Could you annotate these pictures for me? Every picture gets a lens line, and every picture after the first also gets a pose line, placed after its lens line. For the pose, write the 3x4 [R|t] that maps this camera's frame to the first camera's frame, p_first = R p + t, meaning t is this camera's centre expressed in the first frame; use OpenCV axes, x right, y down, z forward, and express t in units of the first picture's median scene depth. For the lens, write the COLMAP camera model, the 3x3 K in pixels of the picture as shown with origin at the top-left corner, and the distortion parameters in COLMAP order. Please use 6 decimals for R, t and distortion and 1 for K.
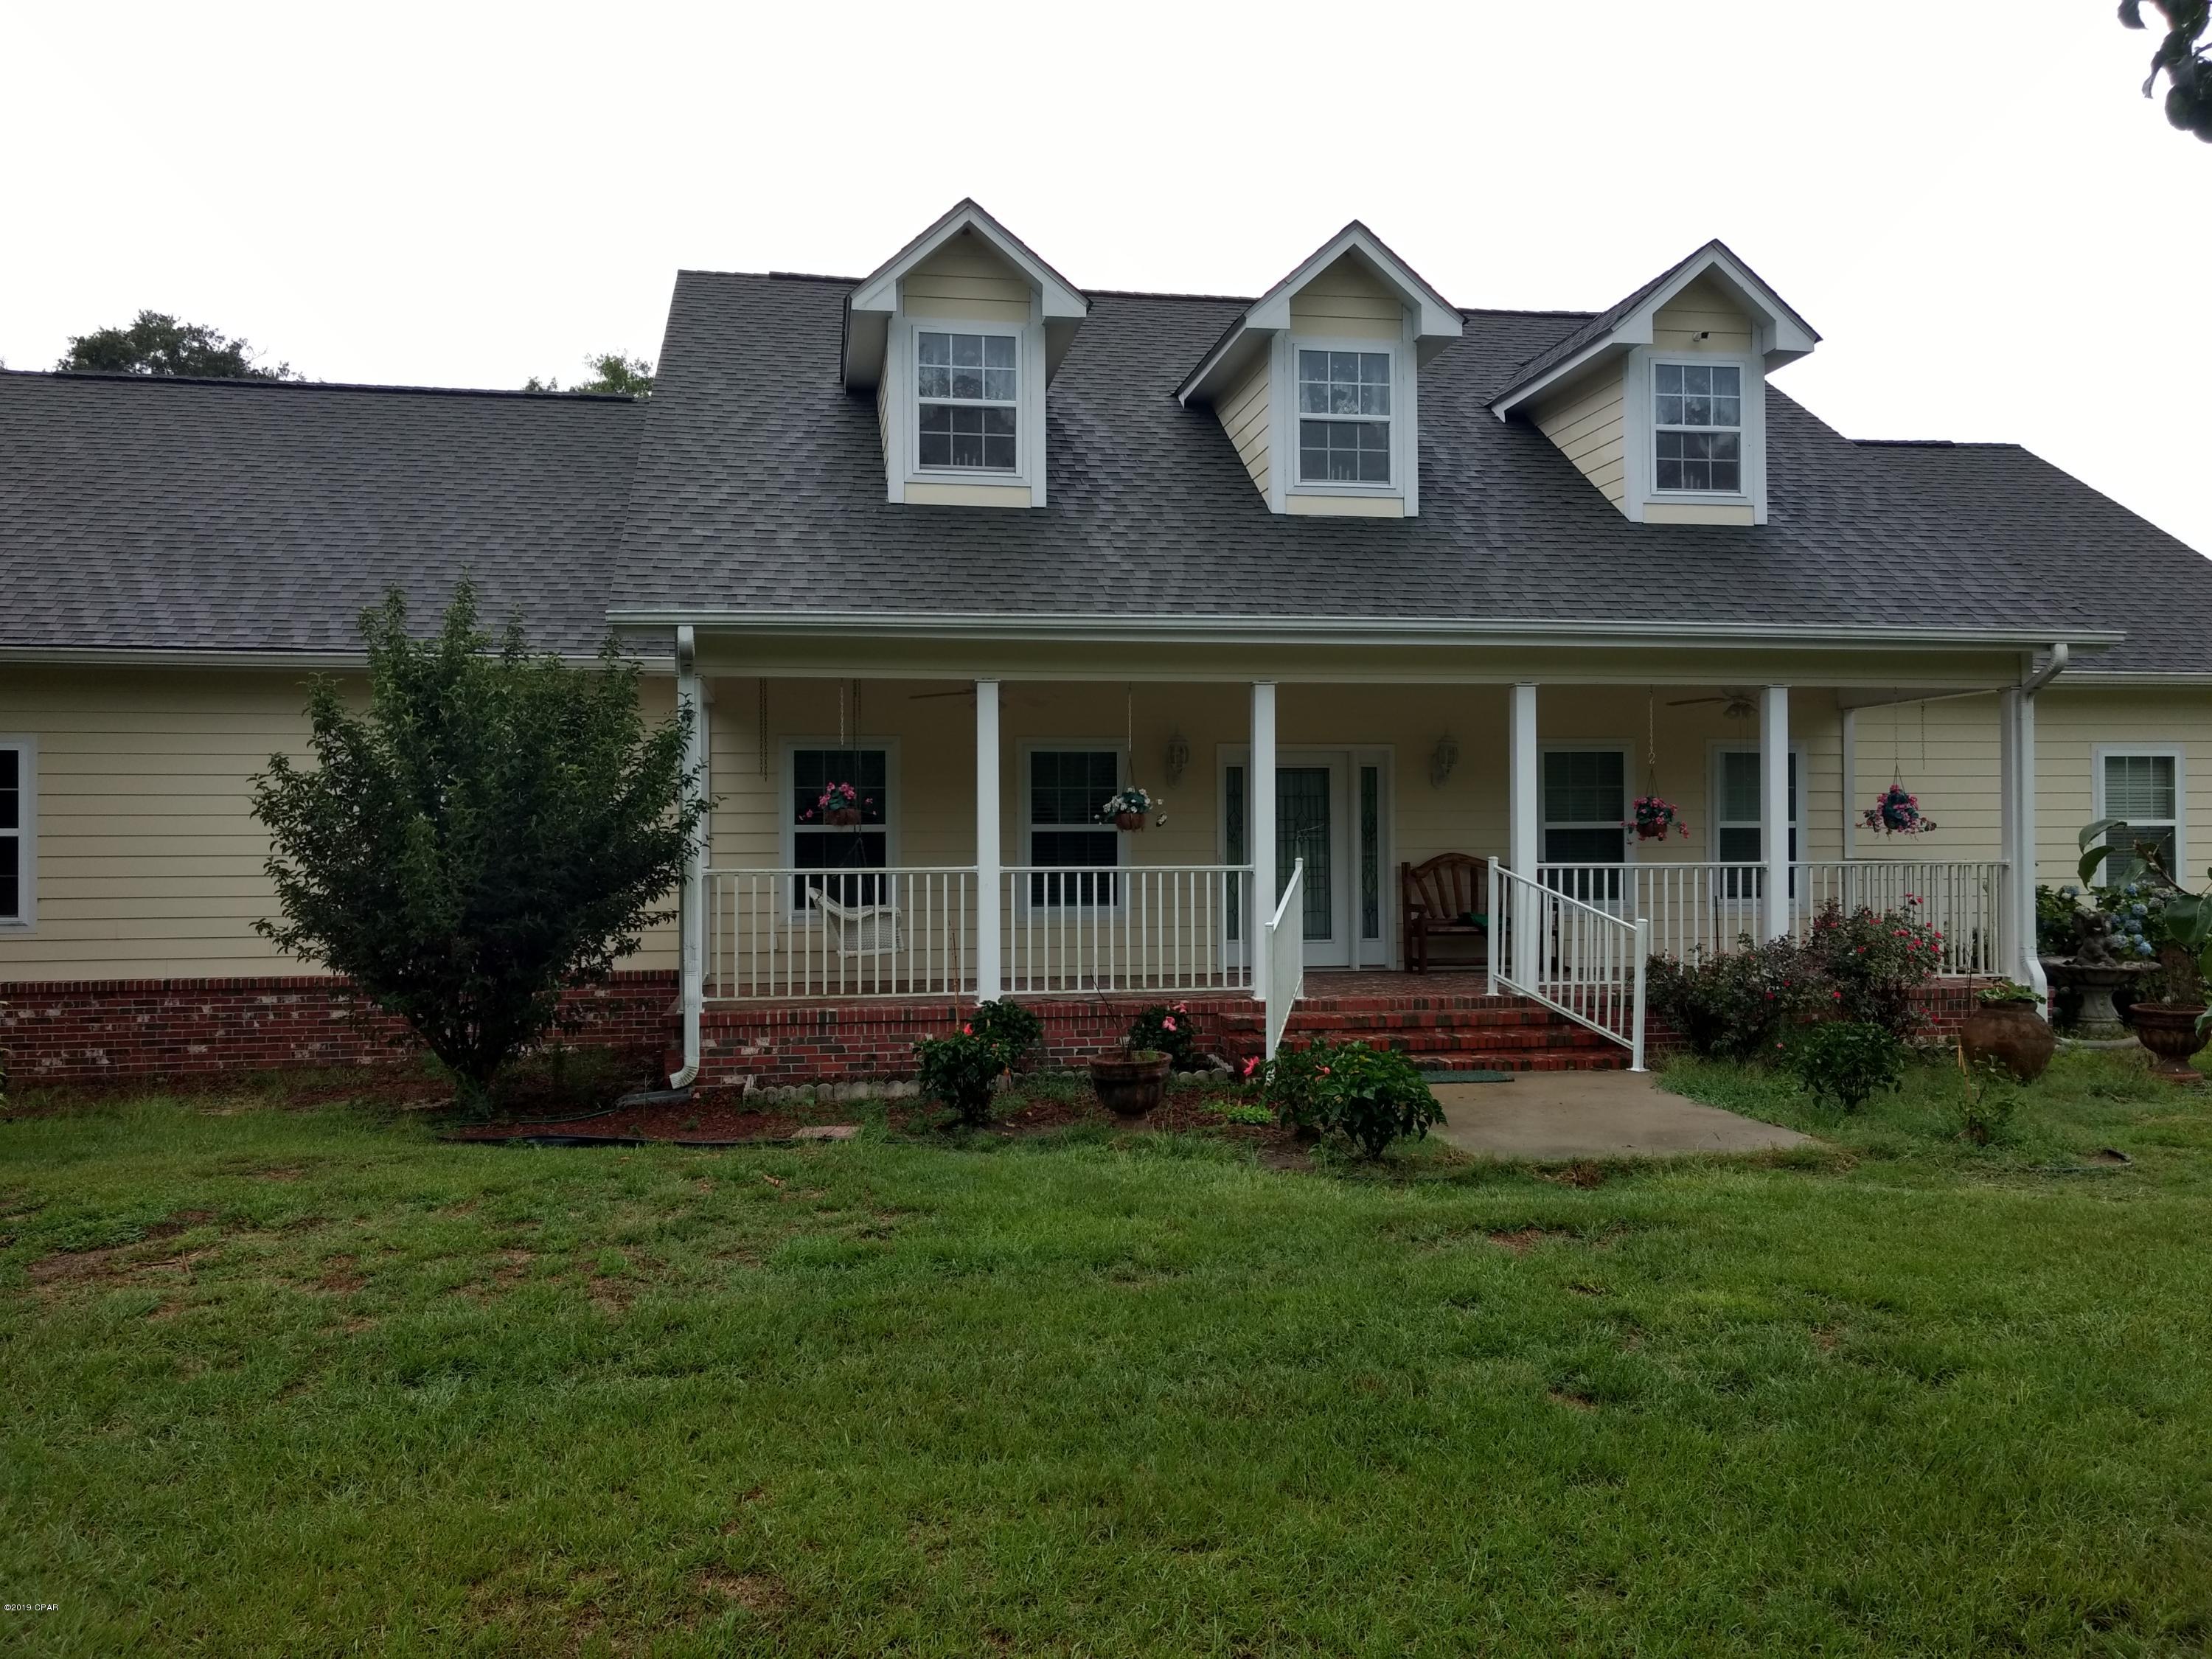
lens RADIAL K [[1853.4, 0, 1103.5], [0, 1853.4, 799.5], [0, 0, 1]] dist [0.006991, -0.002884]
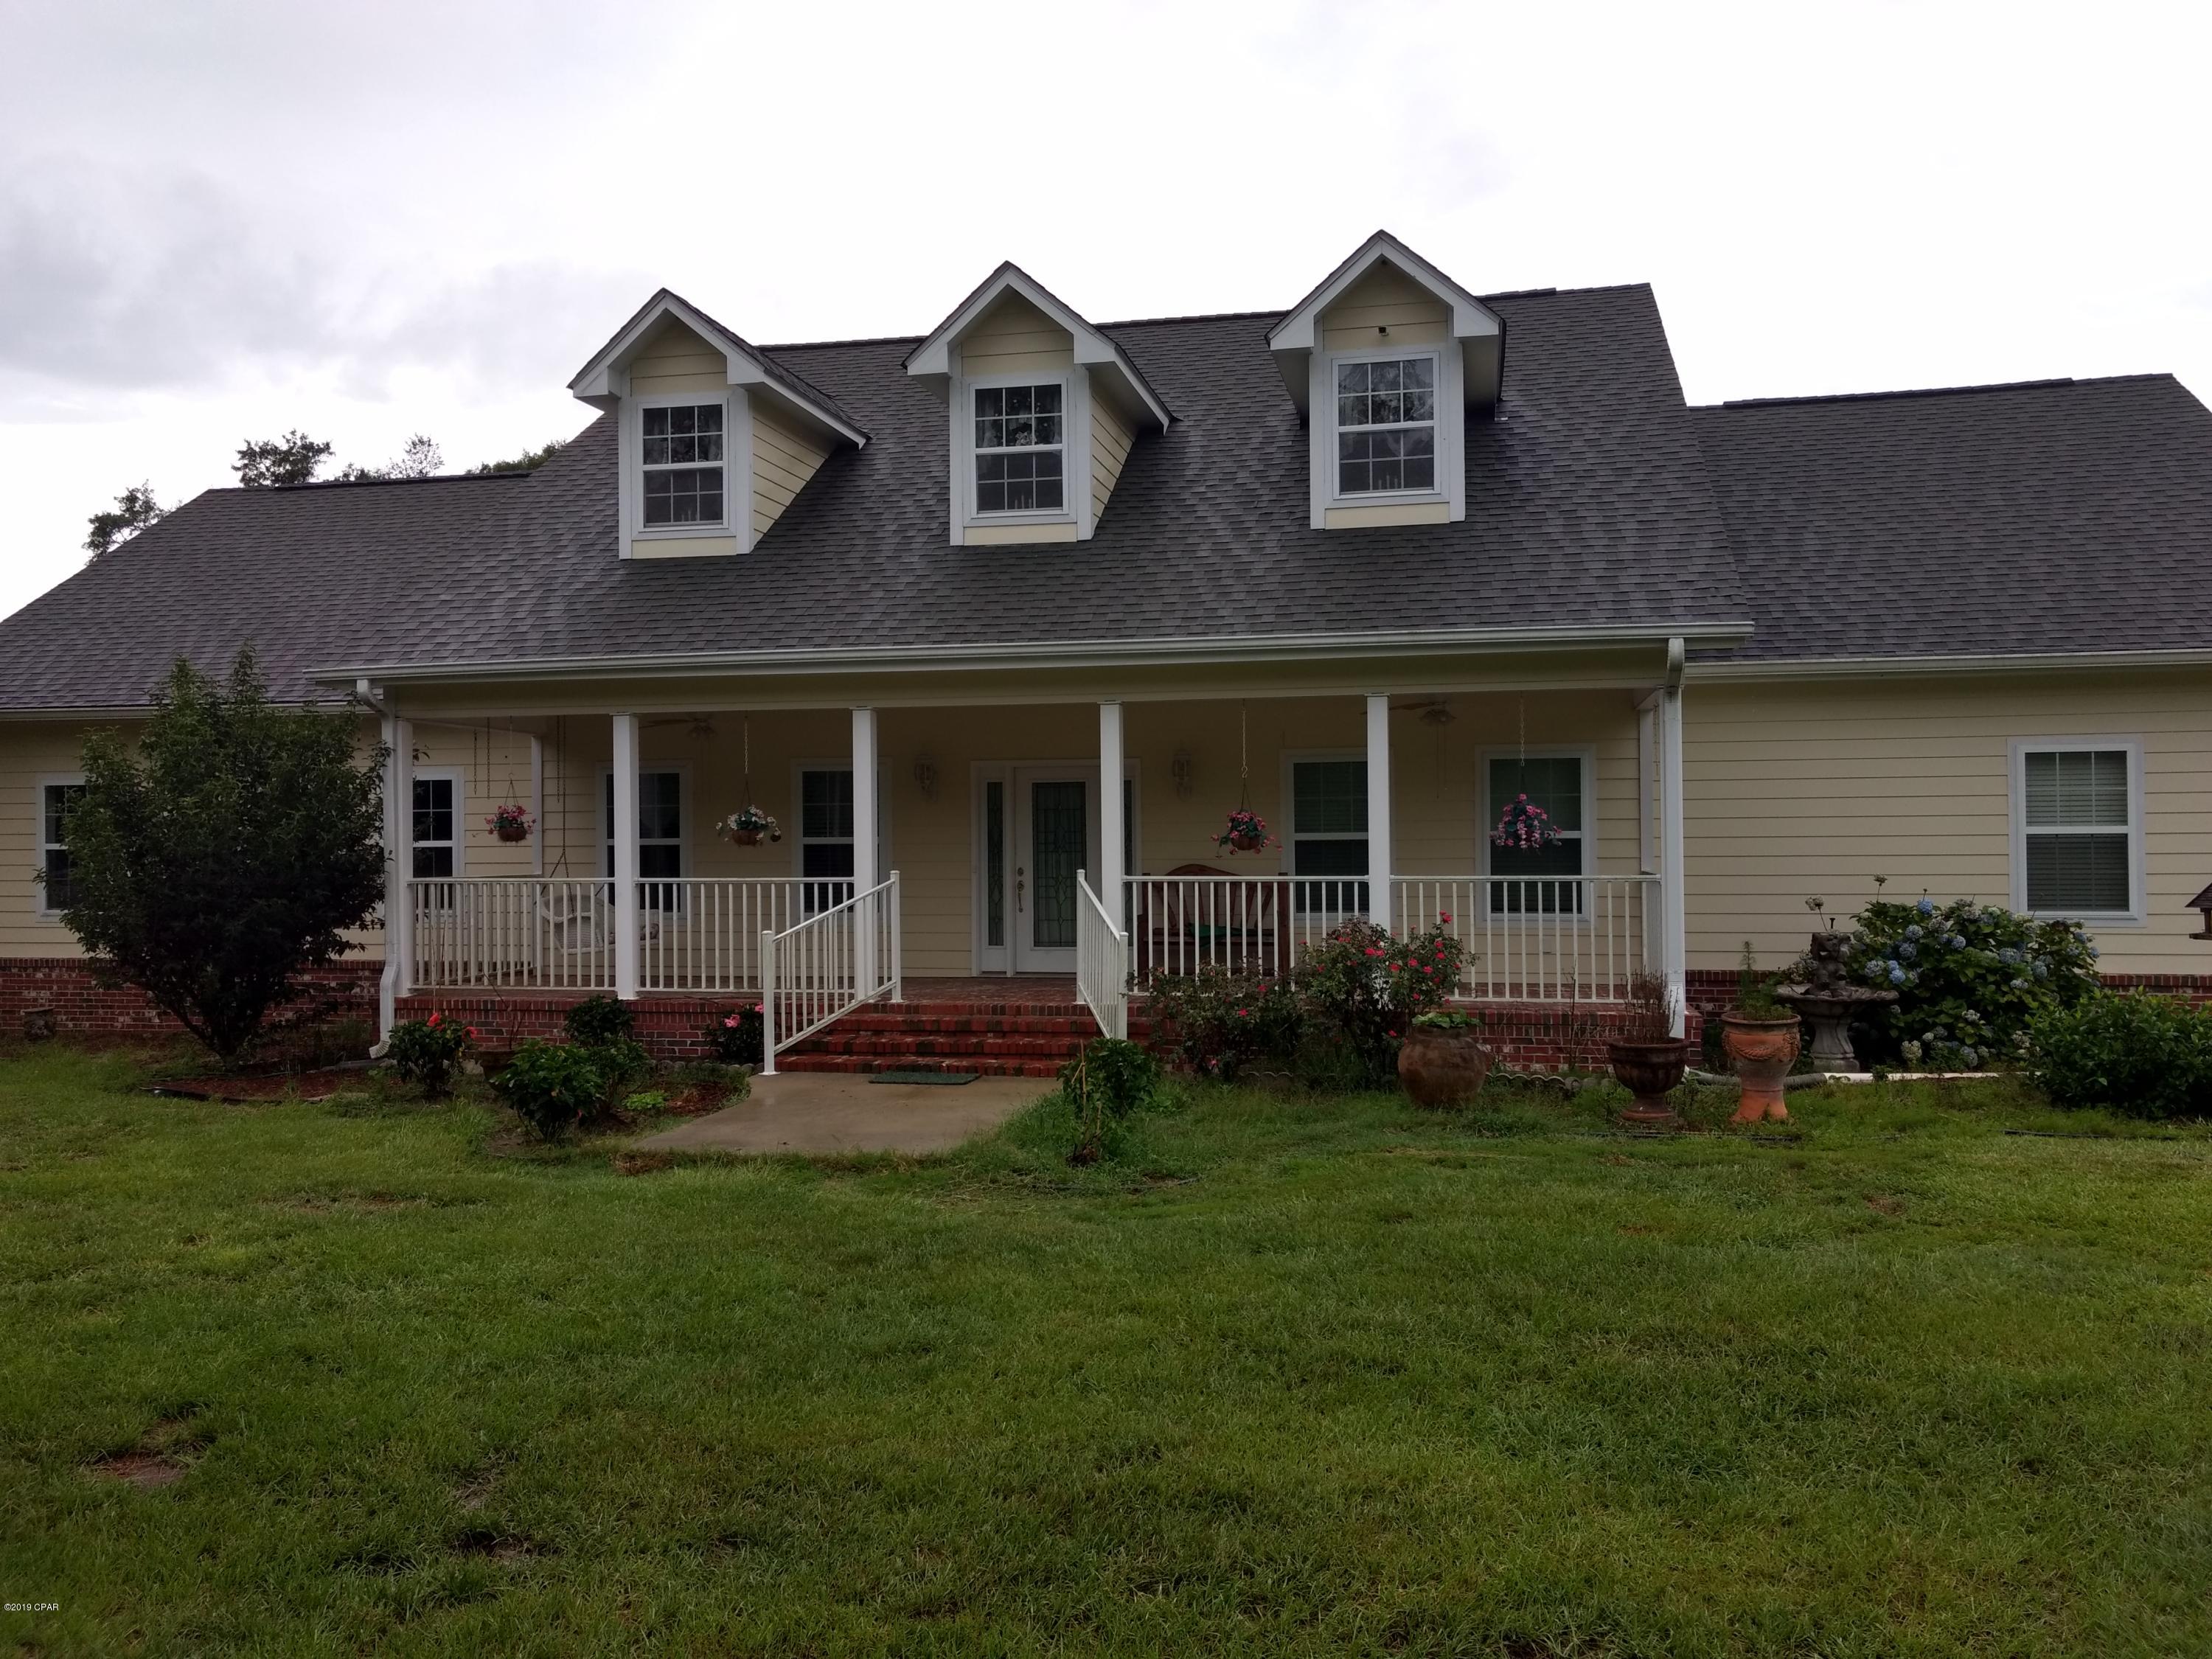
lens RADIAL K [[1765.7, 0, 1118.6], [0, 1765.7, 824.1], [0, 0, 1]] dist [0.008483, 0.045274]
pose [[0.924368, -0.007858, -0.381420, 0.507531], [0.010929, 0.999923, 0.005885, 0.000252], [0.381345, -0.009609, 0.924383, 0.088674]]
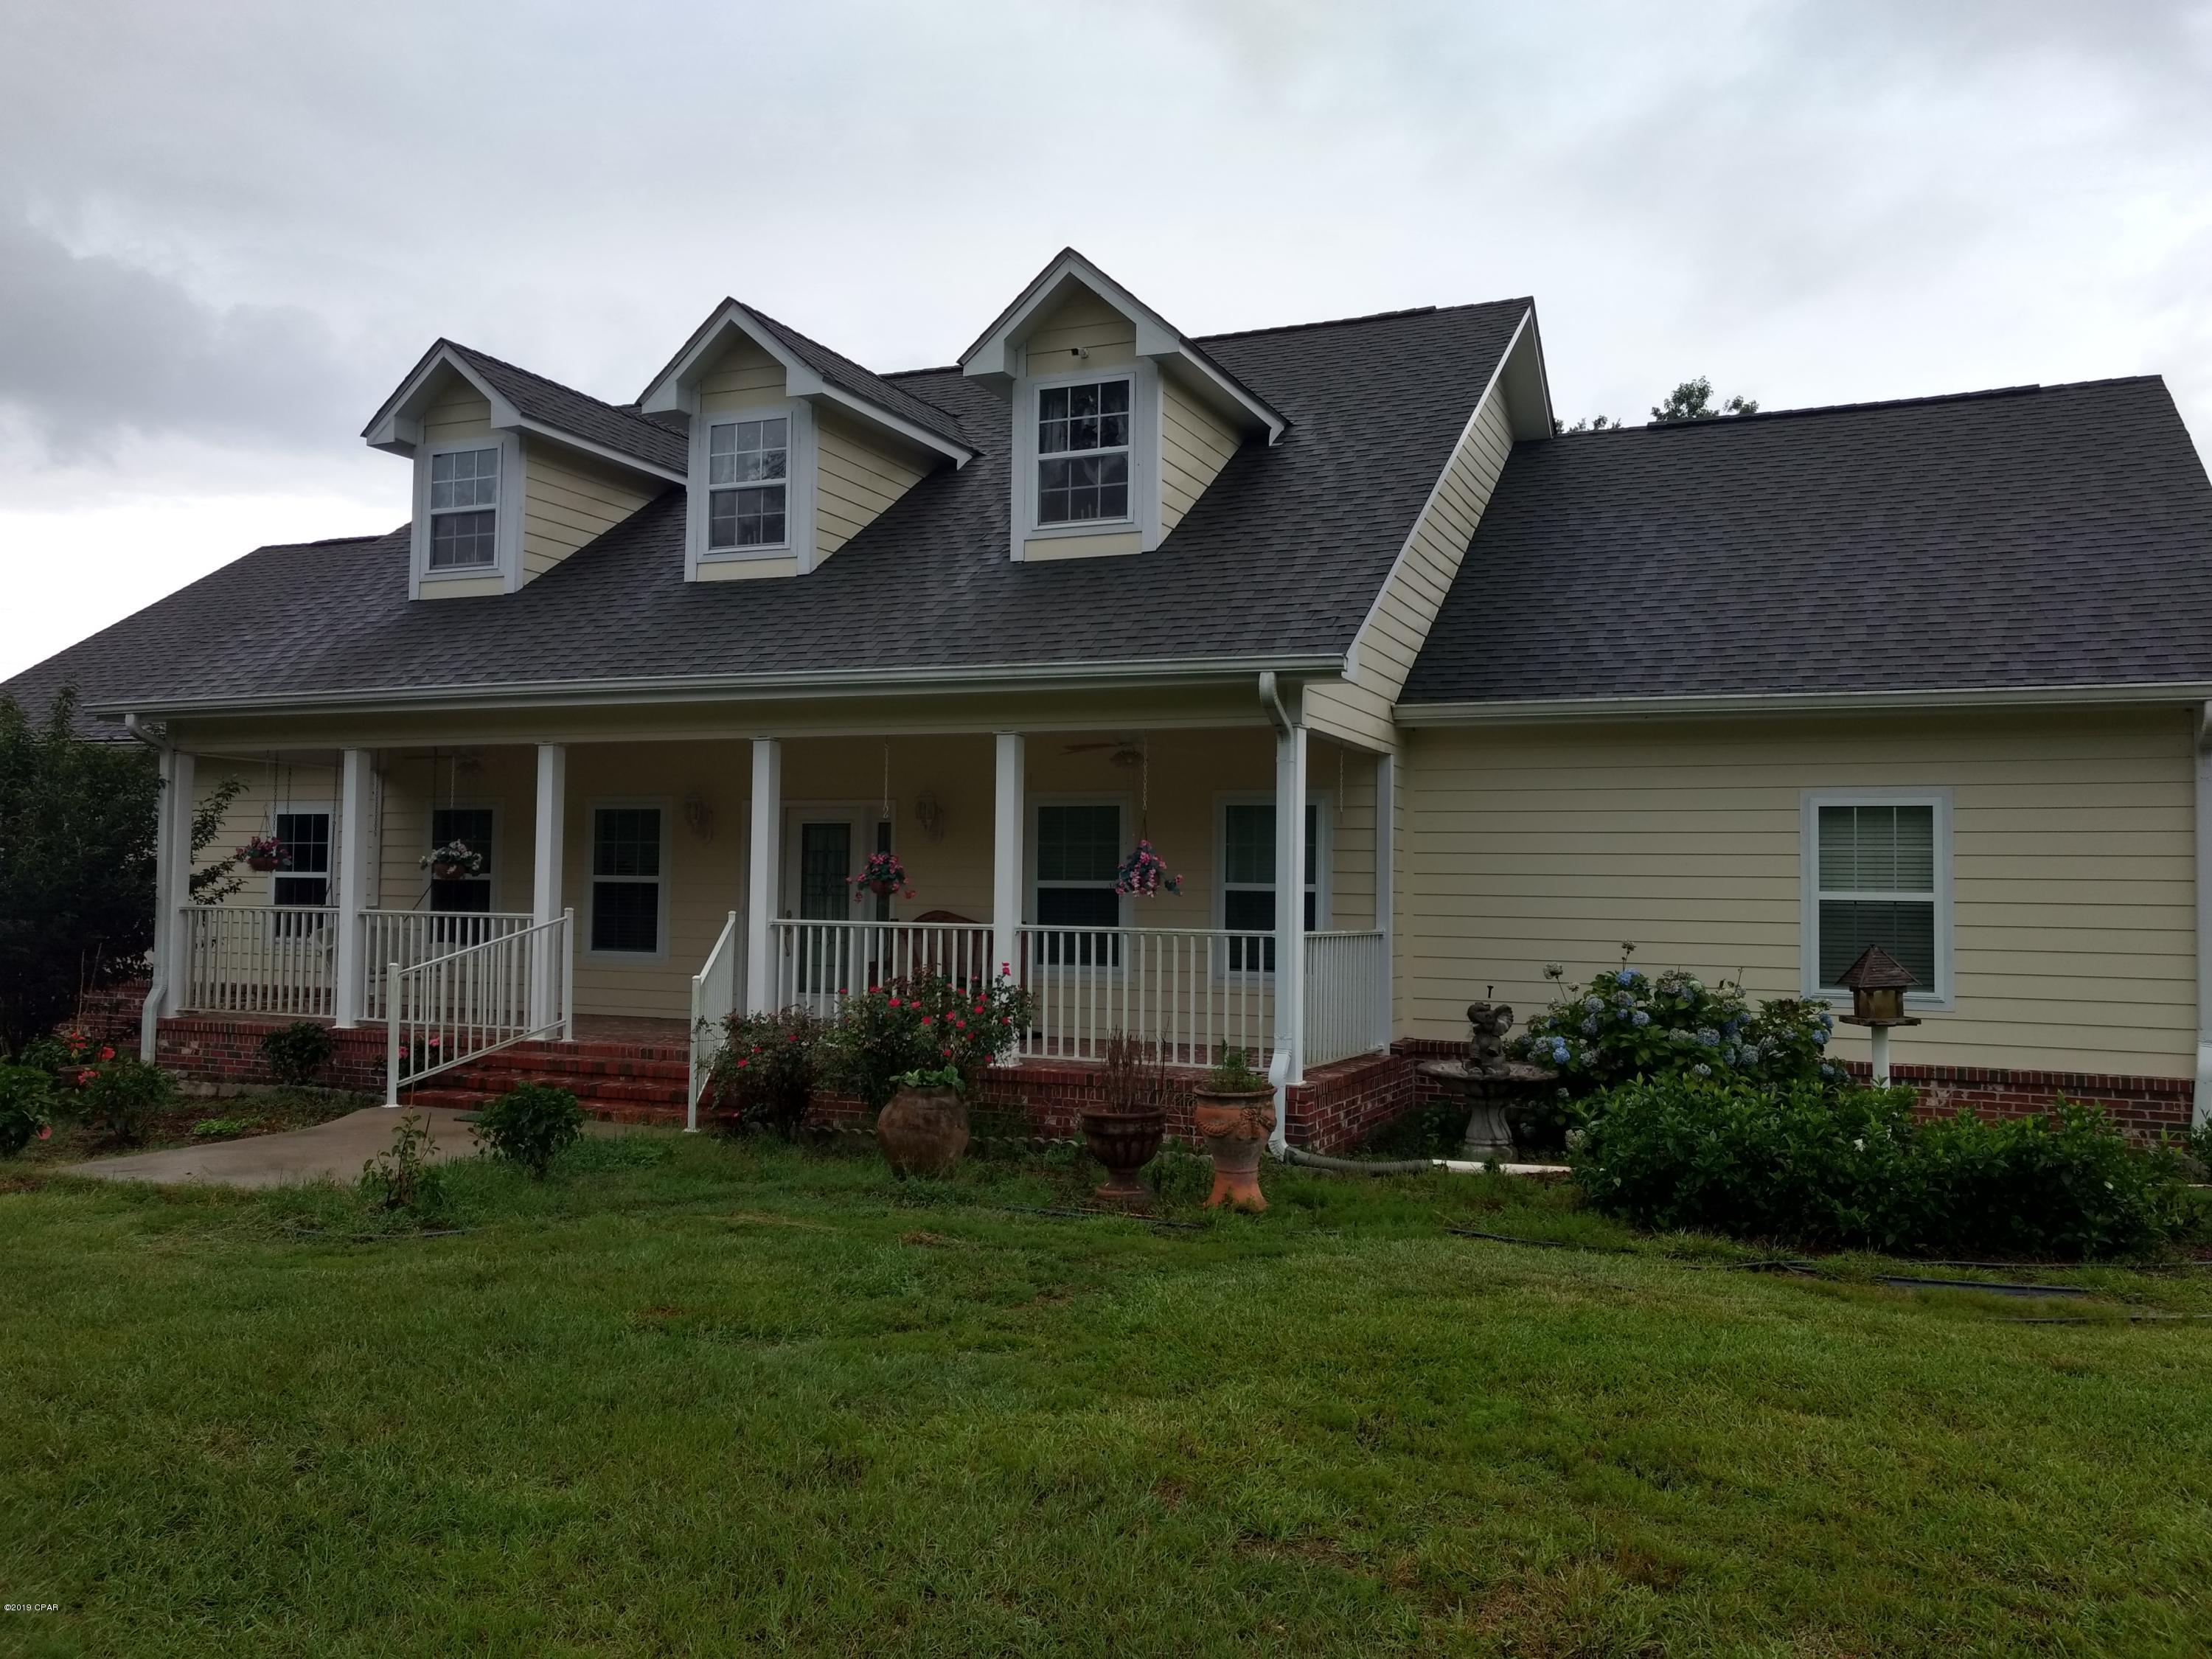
lens RADIAL K [[1817.9, 0, 1094.3], [0, 1817.9, 789.3], [0, 0, 1]] dist [0.009174, 0.000665]
pose [[0.829537, -0.014825, -0.558255, 0.773926], [-0.010247, 0.999075, -0.041758, 0.003775], [0.558358, 0.040361, 0.828618, 0.248490]]
